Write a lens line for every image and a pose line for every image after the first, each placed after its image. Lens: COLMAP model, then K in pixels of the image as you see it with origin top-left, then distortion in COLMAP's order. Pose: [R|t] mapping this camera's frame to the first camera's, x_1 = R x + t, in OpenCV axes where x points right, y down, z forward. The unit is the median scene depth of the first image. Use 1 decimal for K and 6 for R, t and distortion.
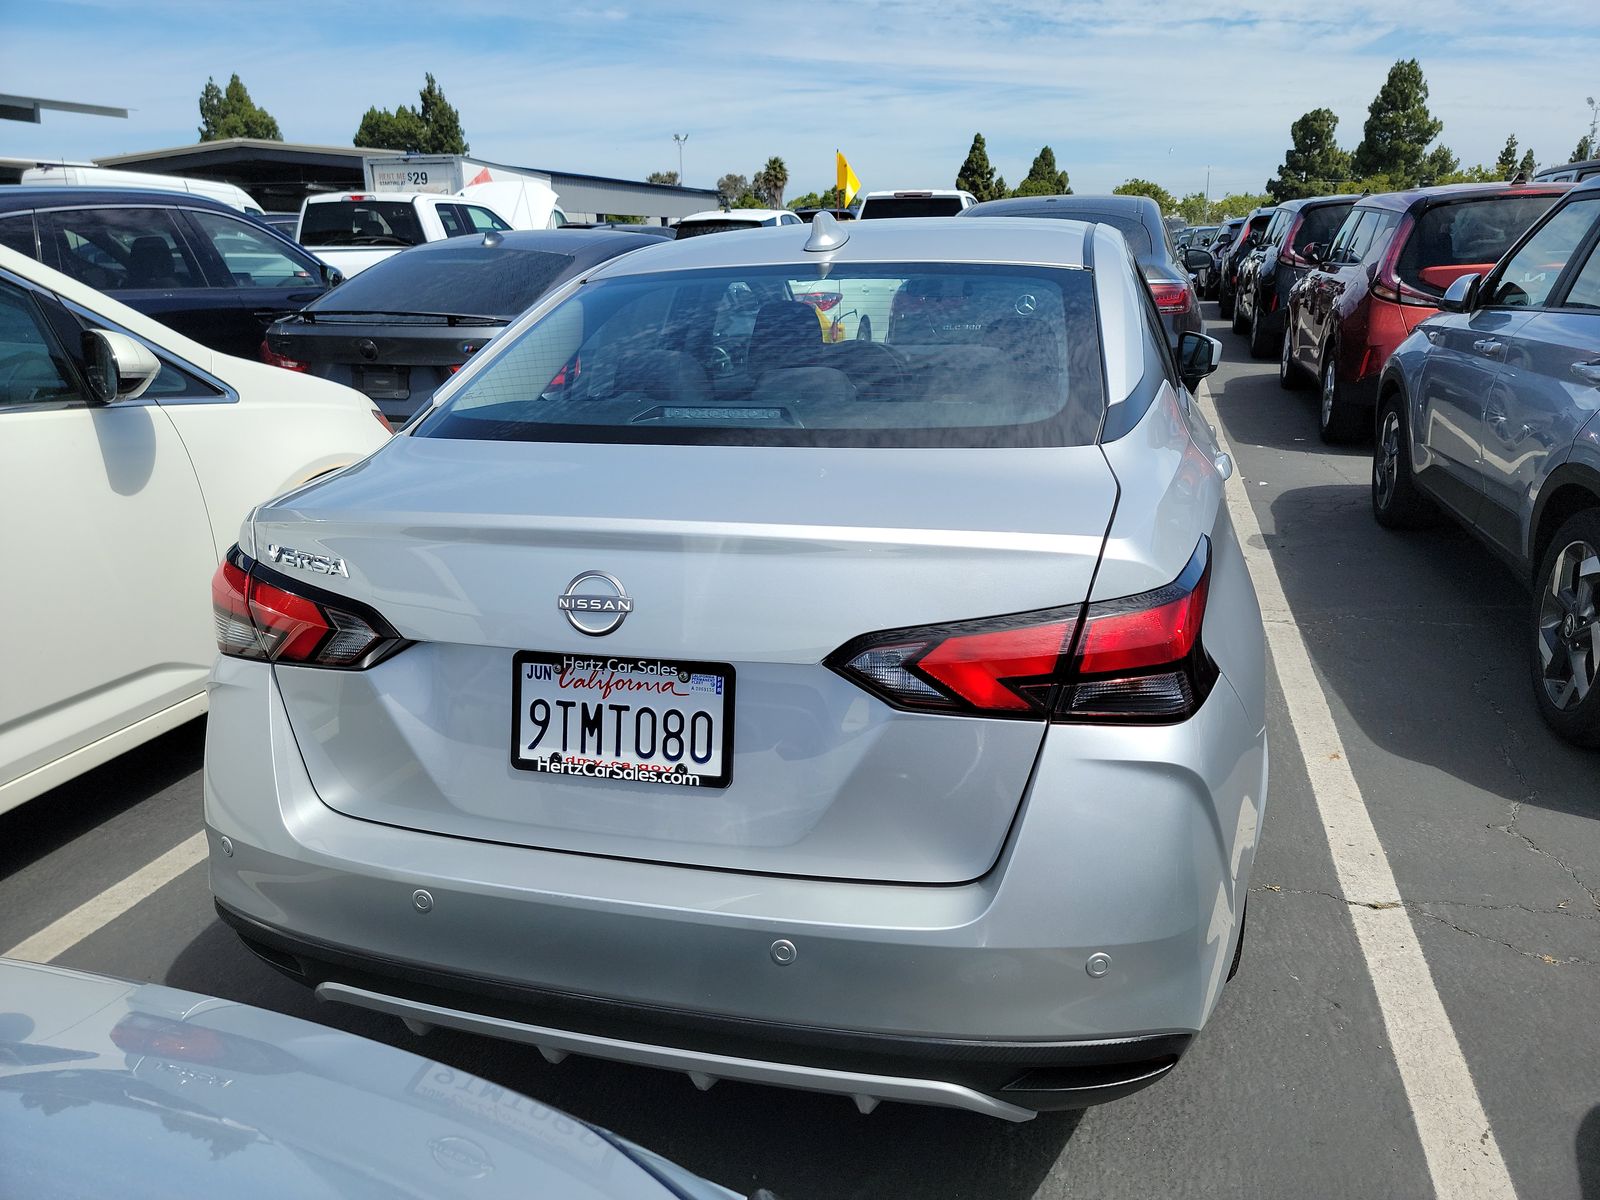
lens RADIAL K [[1140.7, 0, 826.3], [0, 1140.7, 602.9], [0, 0, 1]] dist [0.078428, -0.068296]
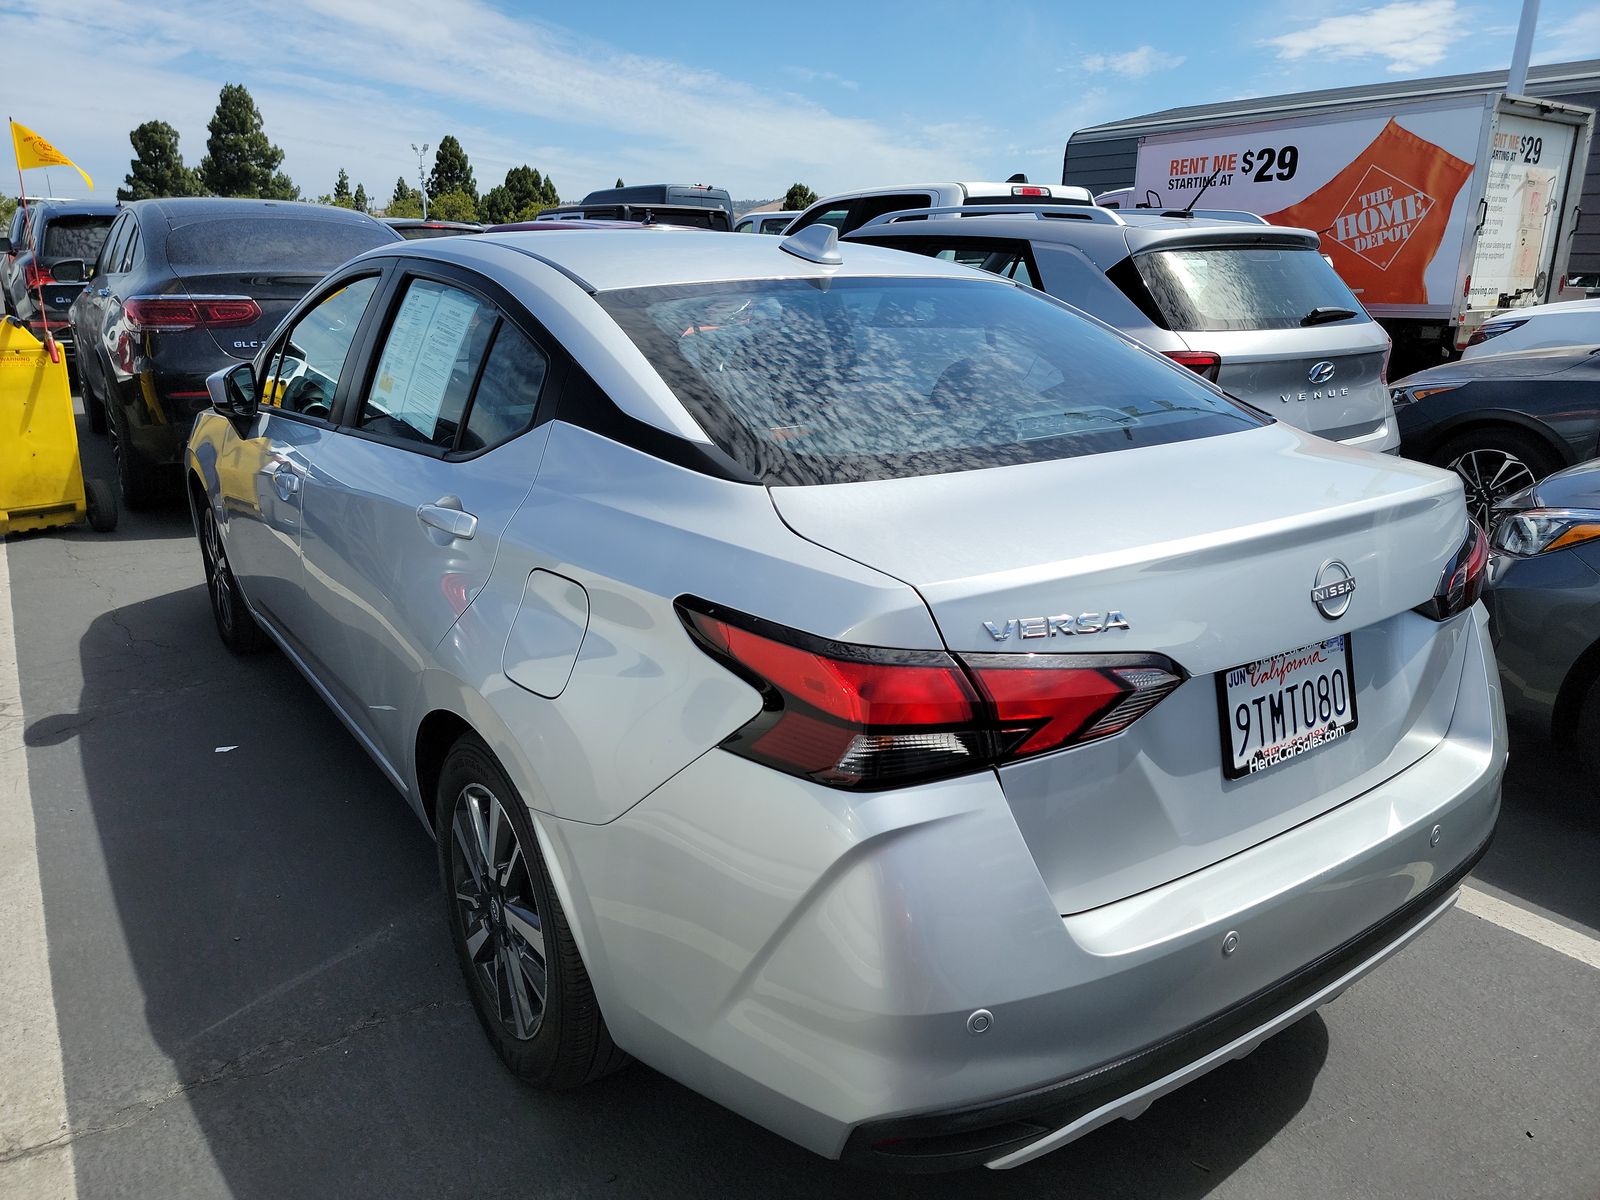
lens RADIAL K [[1105.9, 0, 813.9], [0, 1105.9, 597.5], [0, 0, 1]] dist [0.077418, -0.060392]
pose [[0.627772, -0.194168, 0.753791, -0.129050], [0.202931, 0.975726, 0.082330, -0.017553], [-0.751479, 0.101283, 0.651936, 0.067816]]
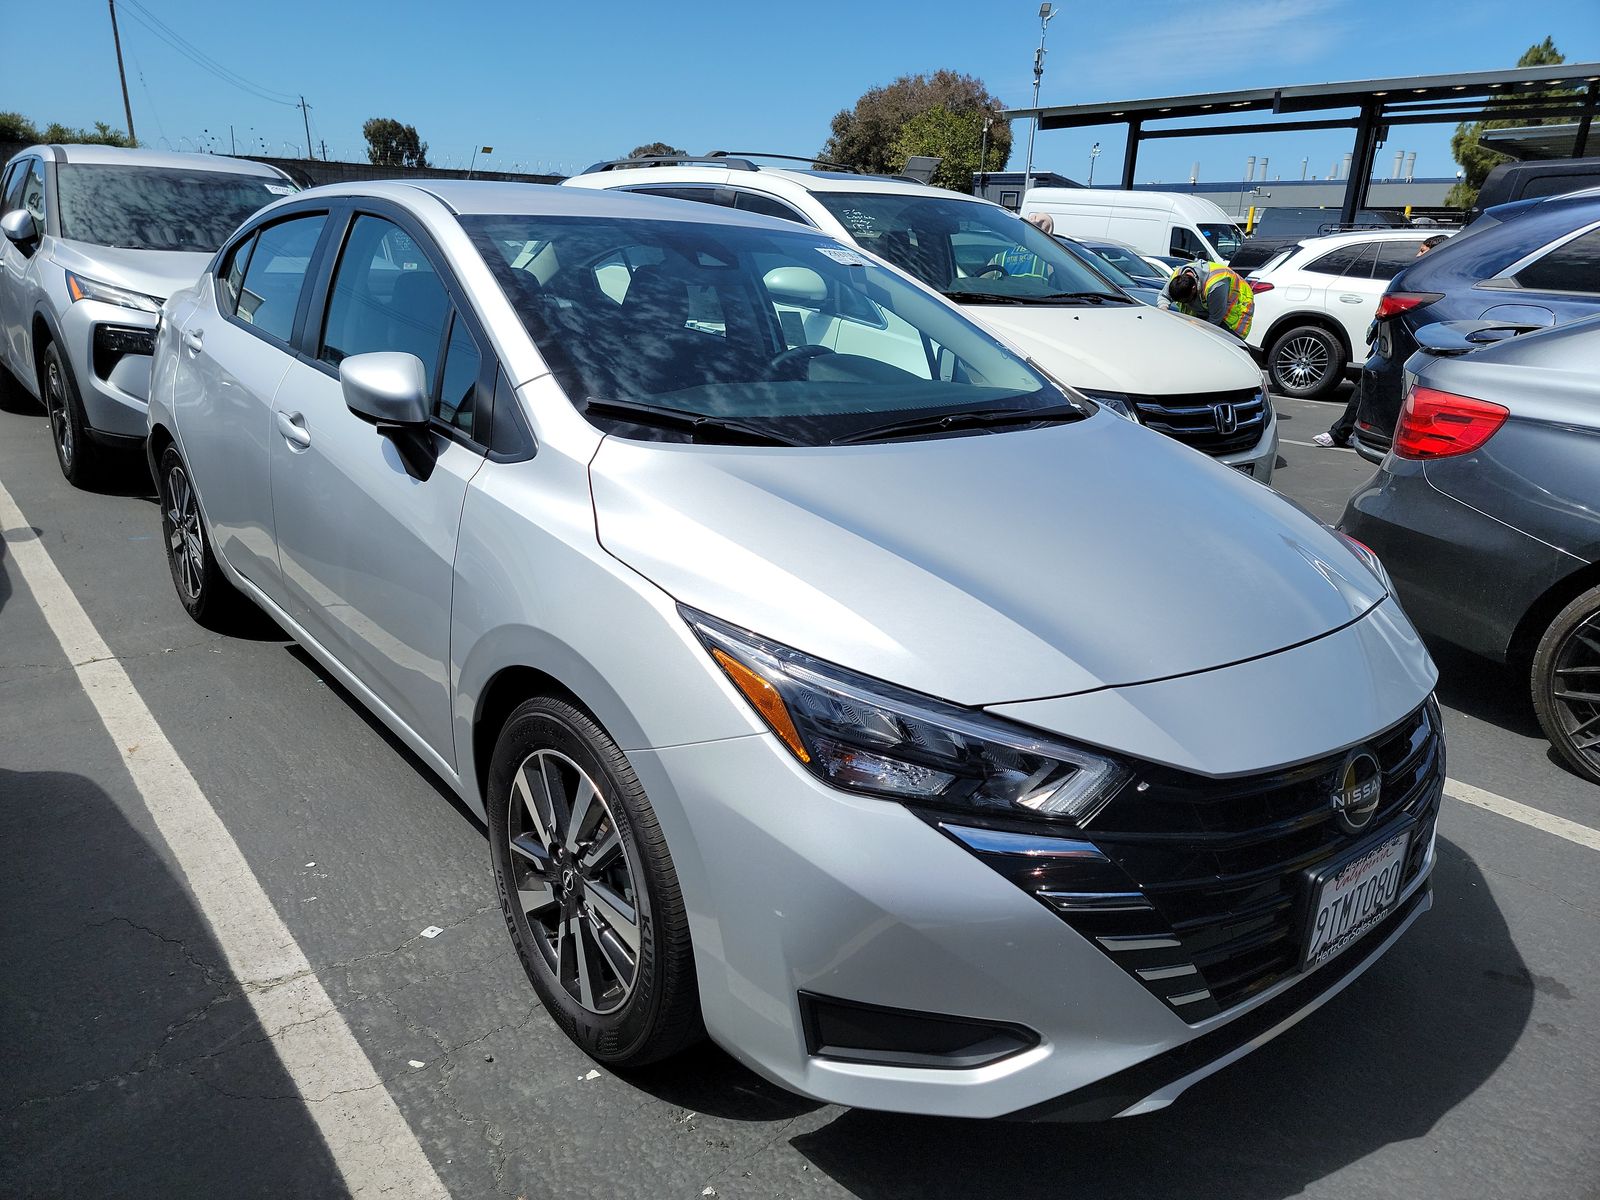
lens RADIAL K [[1105.9, 0, 813.9], [0, 1105.9, 597.5], [0, 0, 1]] dist [0.077418, -0.060392]
pose [[-0.579936, 0.252022, -0.774700, 0.182328], [-0.272647, 0.836065, 0.476087, -0.129825], [0.767684, 0.487319, -0.416151, 0.398331]]
